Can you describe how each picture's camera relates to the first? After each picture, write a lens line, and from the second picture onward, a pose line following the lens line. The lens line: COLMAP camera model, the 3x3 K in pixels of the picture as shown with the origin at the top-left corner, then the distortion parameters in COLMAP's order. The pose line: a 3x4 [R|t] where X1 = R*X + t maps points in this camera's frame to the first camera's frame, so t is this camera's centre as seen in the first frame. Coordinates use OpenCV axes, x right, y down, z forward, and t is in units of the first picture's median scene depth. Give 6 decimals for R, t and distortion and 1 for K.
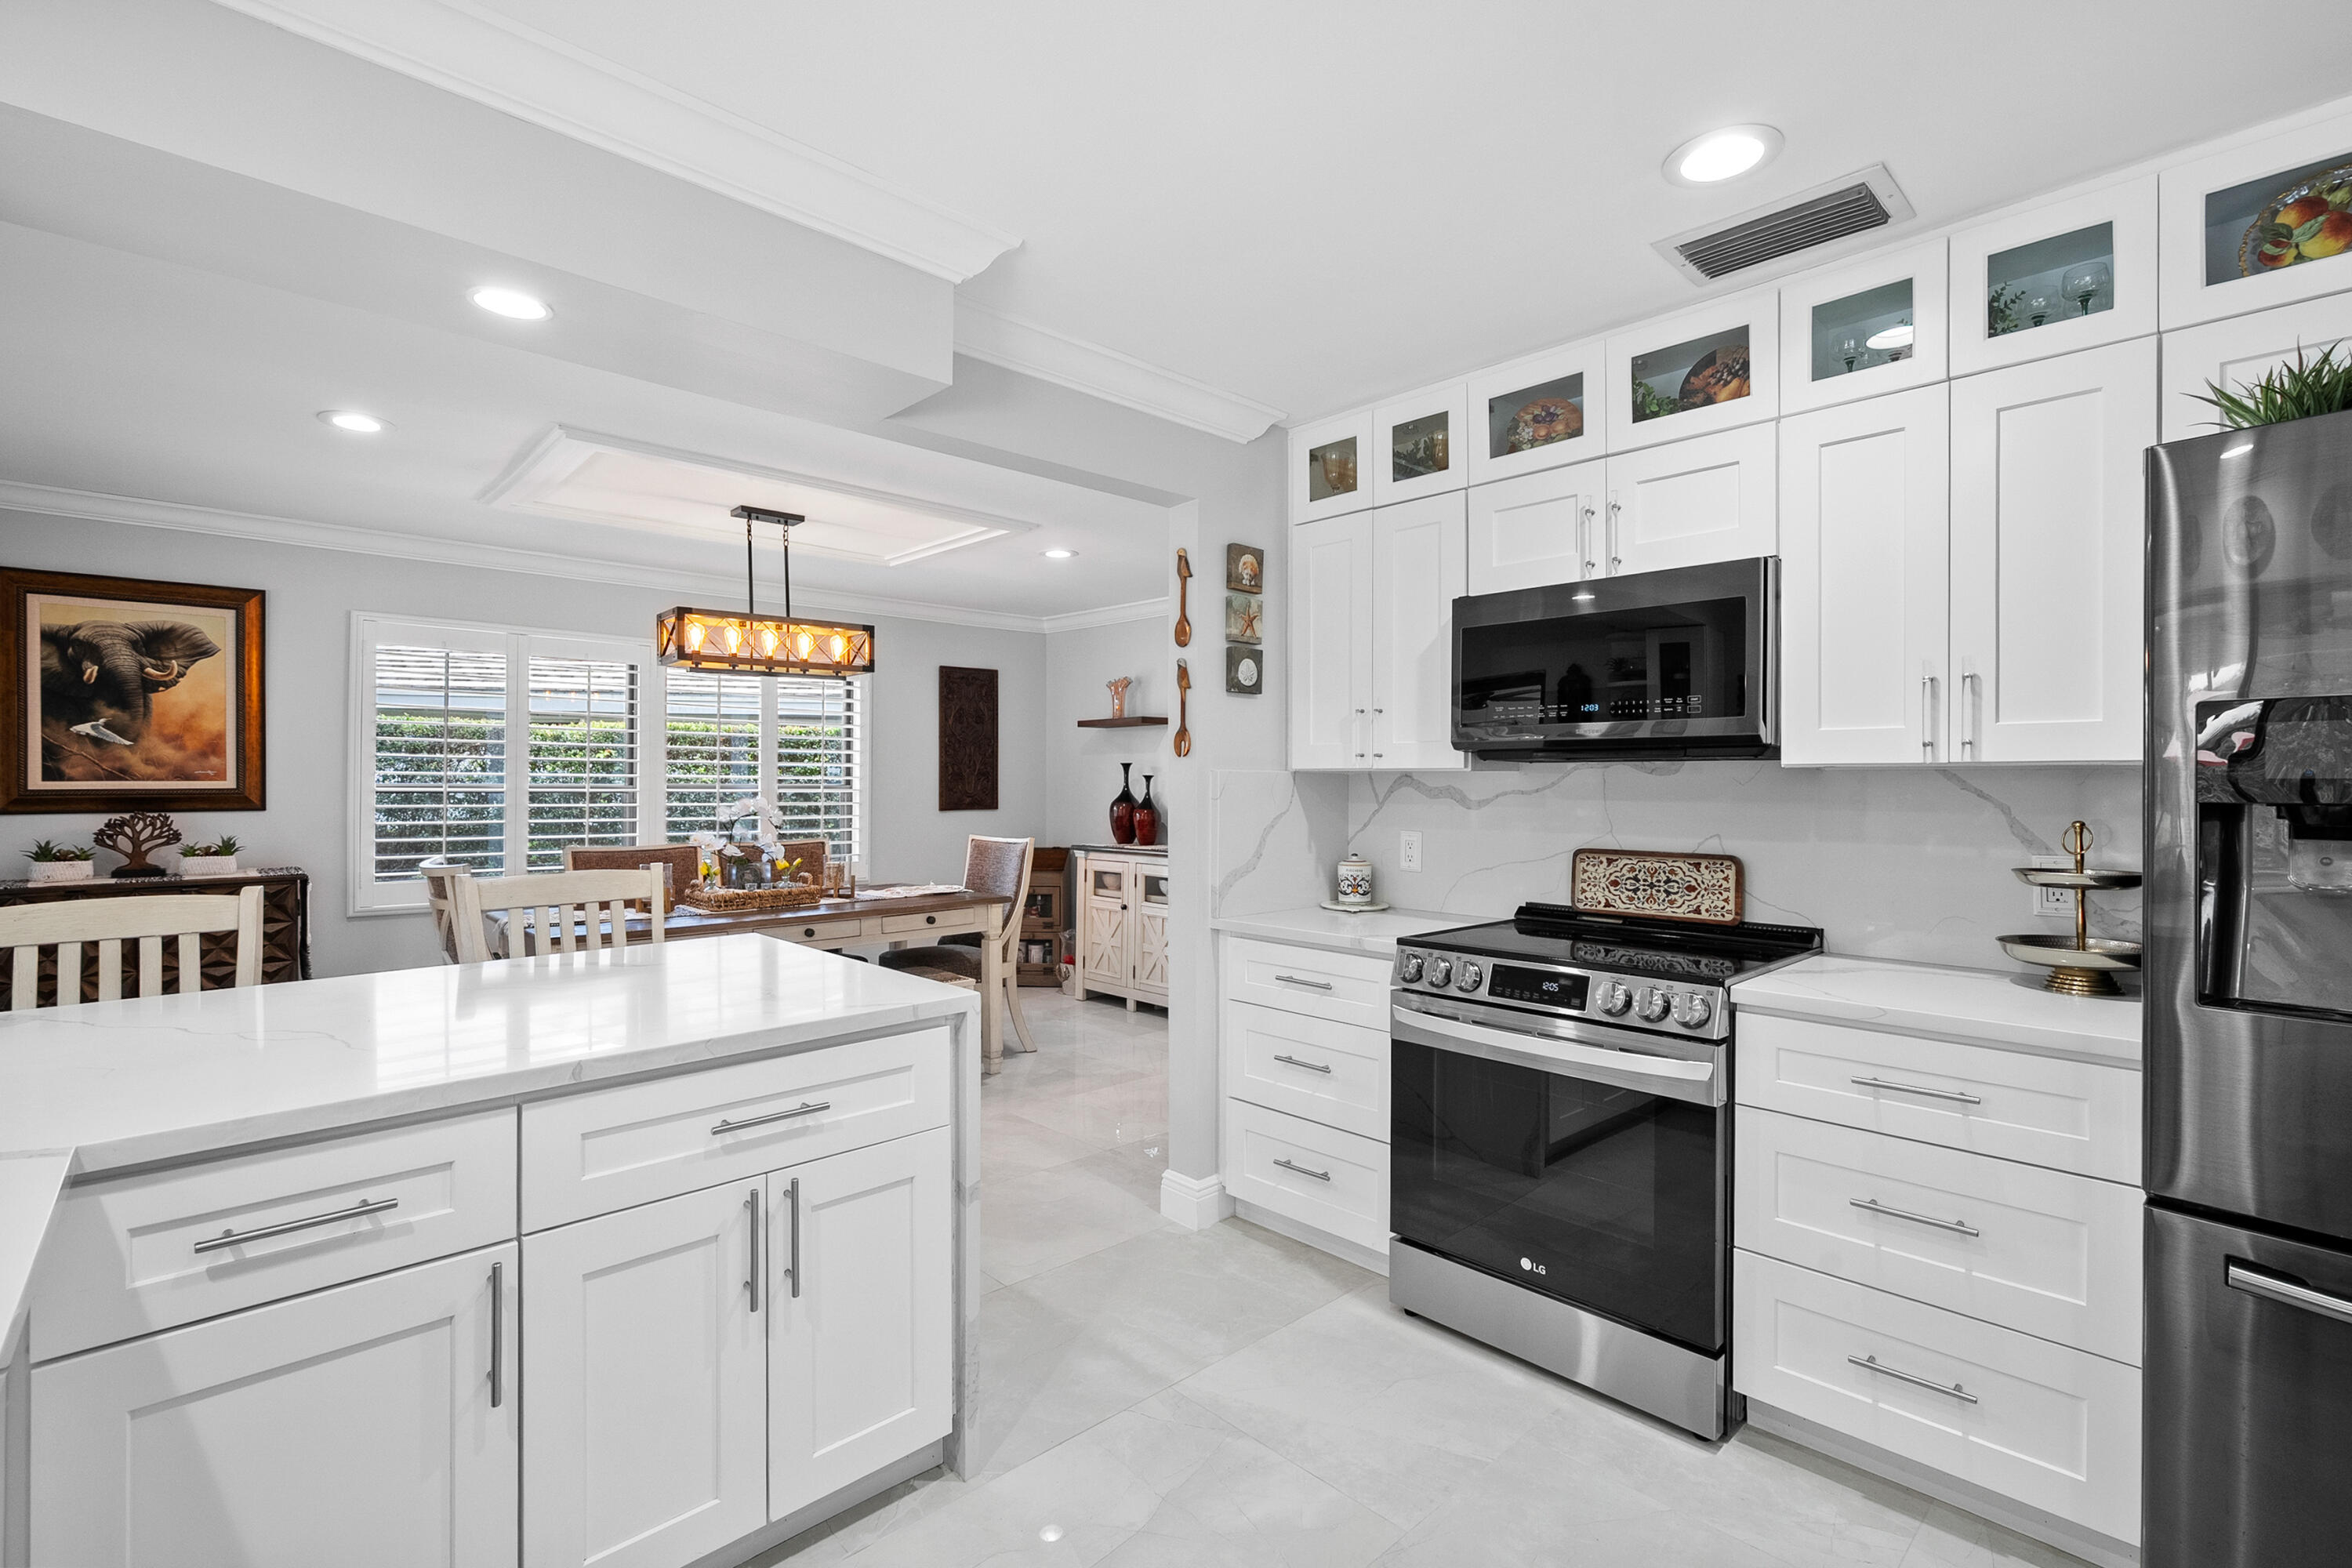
lens RADIAL K [[1072.0, 0, 1194.8], [0, 1072.0, 777.3], [0, 0, 1]] dist [-0.003697, 0.000255]
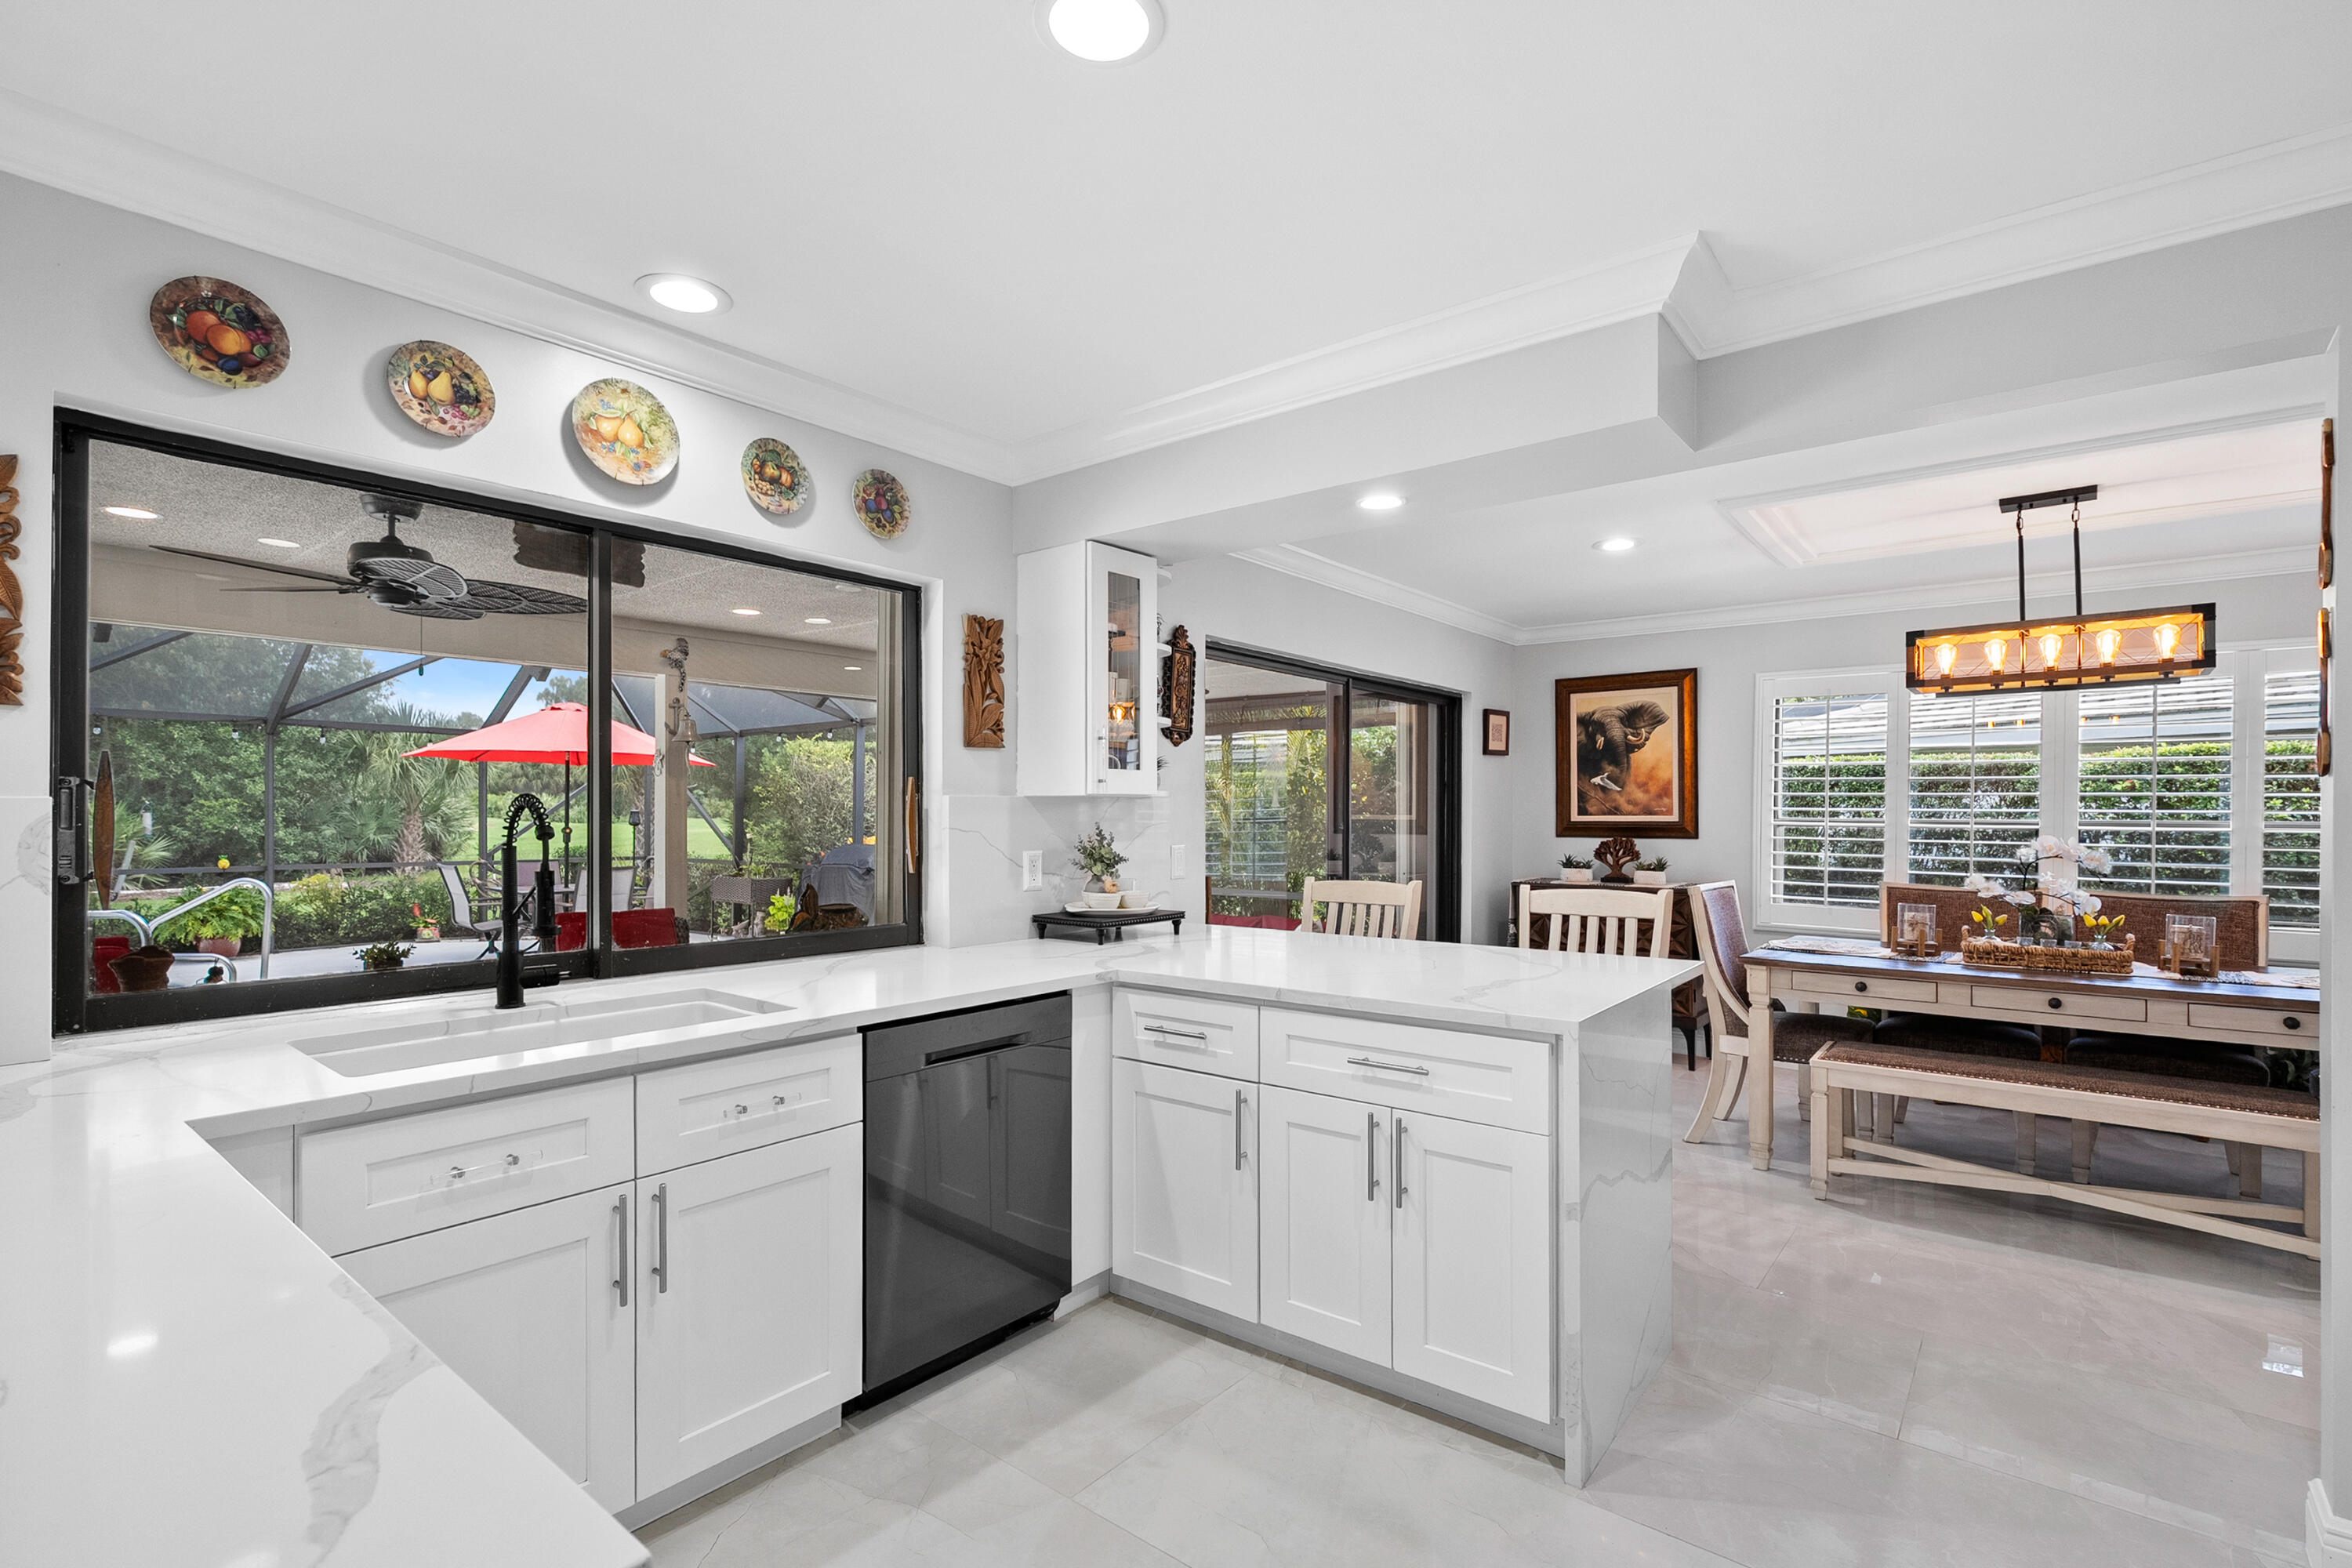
lens RADIAL K [[1078.1, 0, 1170.9], [0, 1078.1, 811.0], [0, 0, 1]] dist [-0.001973, -0.000152]
pose [[0.120248, -0.003099, -0.992739, 0.481342], [-0.000393, 0.999995, -0.003170, 0.002664], [0.992744, 0.000772, 0.120246, 0.302712]]
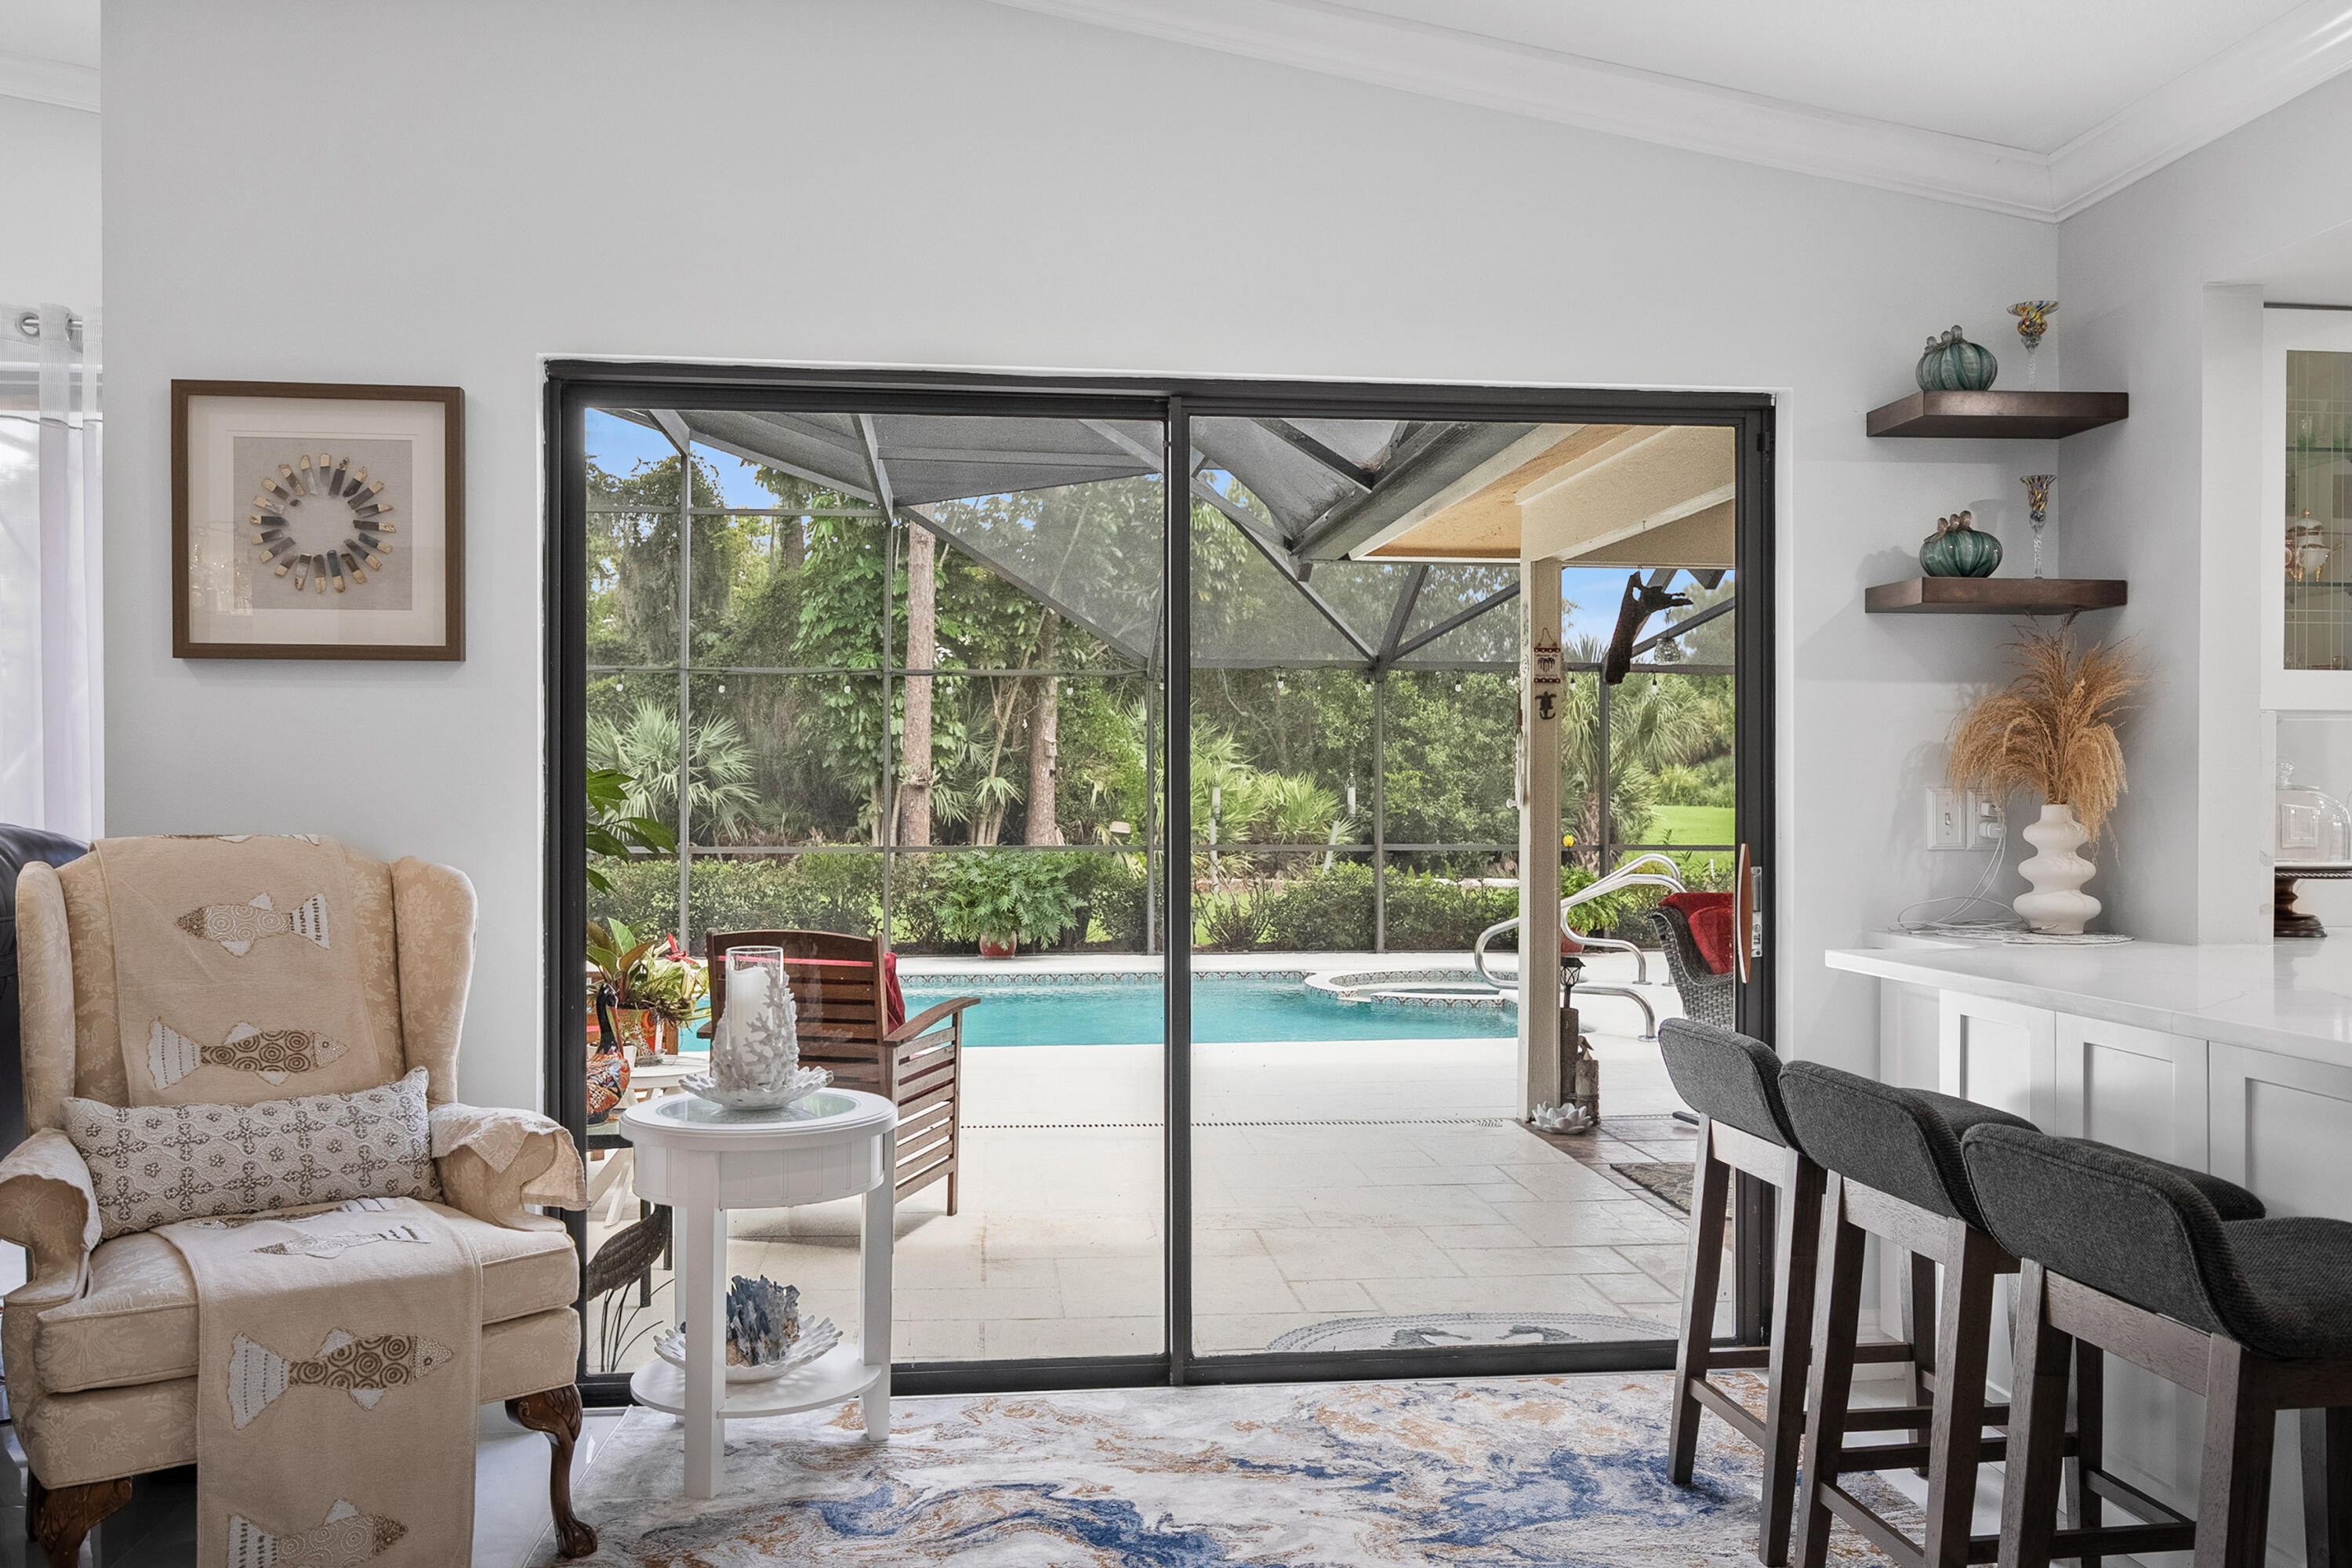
lens RADIAL K [[1880.4, 0, 1176.0], [0, 1880.4, 784.0], [0, 0, 1]] dist [0.016101, -0.000315]
pose [[-0.602004, -0.005286, -0.798476, 1.307495], [0.000841, 0.999973, -0.007254, 0.041981], [0.798493, -0.005038, -0.601983, -0.083669]]
